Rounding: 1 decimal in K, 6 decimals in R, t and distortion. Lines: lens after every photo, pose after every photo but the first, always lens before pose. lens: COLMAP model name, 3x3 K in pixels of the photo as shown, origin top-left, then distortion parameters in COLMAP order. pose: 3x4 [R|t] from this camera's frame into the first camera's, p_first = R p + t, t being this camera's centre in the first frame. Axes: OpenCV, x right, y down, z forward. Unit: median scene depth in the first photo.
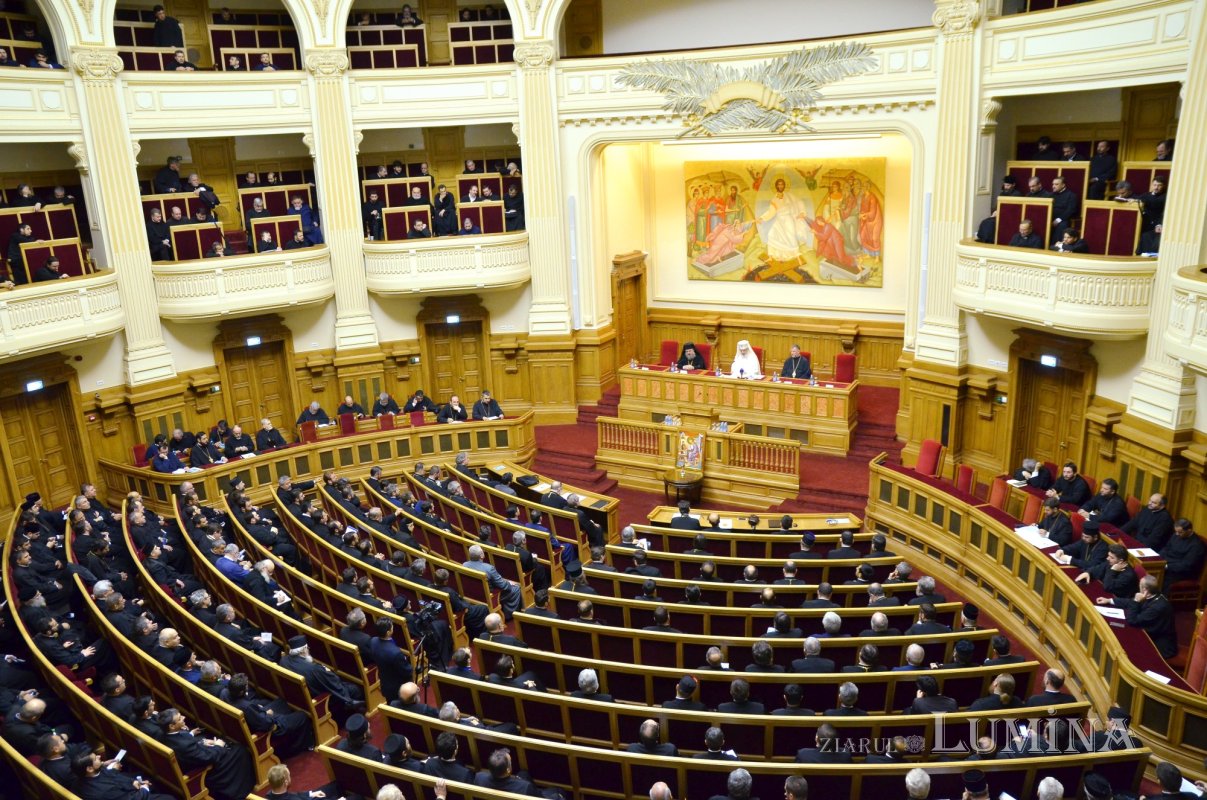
lens RADIAL K [[848.1, 0, 600.4], [0, 848.1, 387.8], [0, 0, 1]] dist [-0.123942, 0.080038]
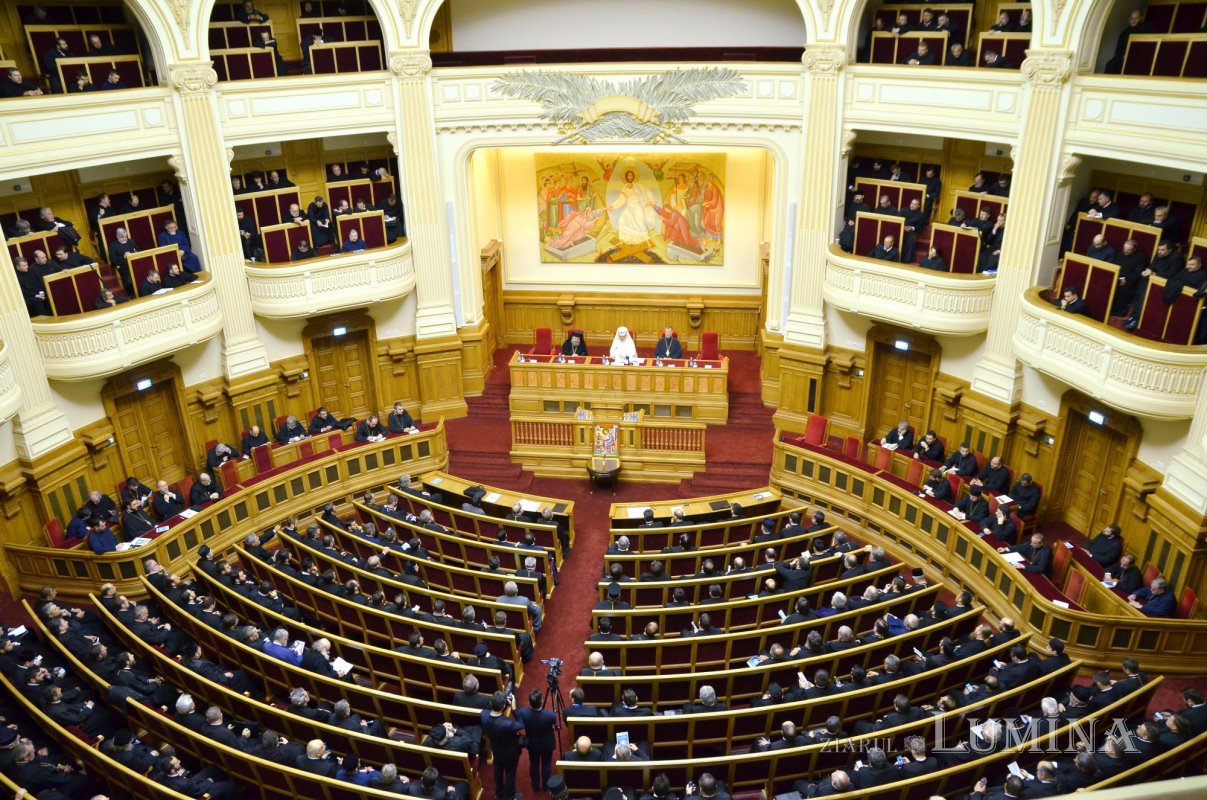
lens RADIAL K [[848.1, 0, 574.5], [0, 848.1, 381.5], [0, 0, 1]] dist [-0.123942, 0.080038]
pose [[0.938818, -0.121987, 0.322087, -0.264298], [0.082691, 0.987655, 0.133039, -0.144621], [-0.334340, -0.098266, 0.937316, -0.029452]]
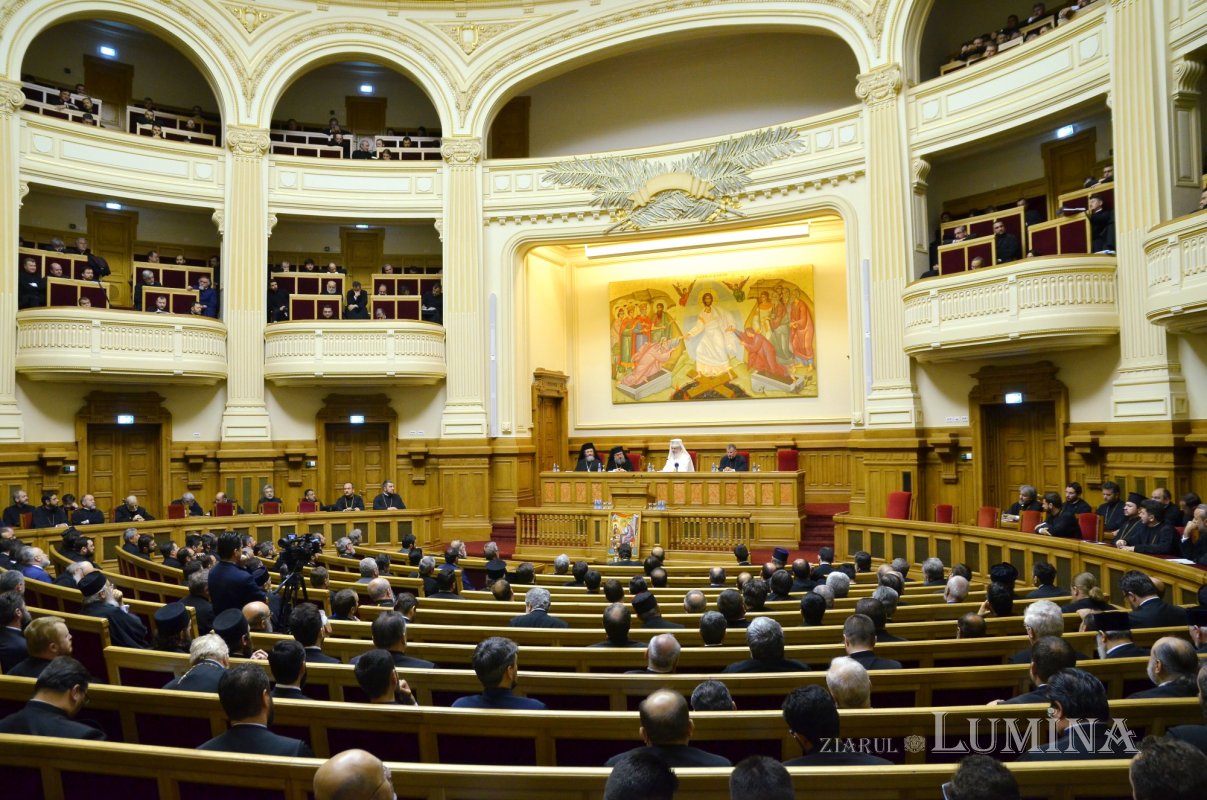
lens RADIAL K [[848.1, 0, 591.8], [0, 848.1, 408.9], [0, 0, 1]] dist [-0.123942, 0.080038]
pose [[0.994756, 0.028492, 0.098224, -0.014646], [0.002135, 0.954416, -0.298473, 0.194588], [-0.102250, 0.297118, 0.949350, 0.128629]]
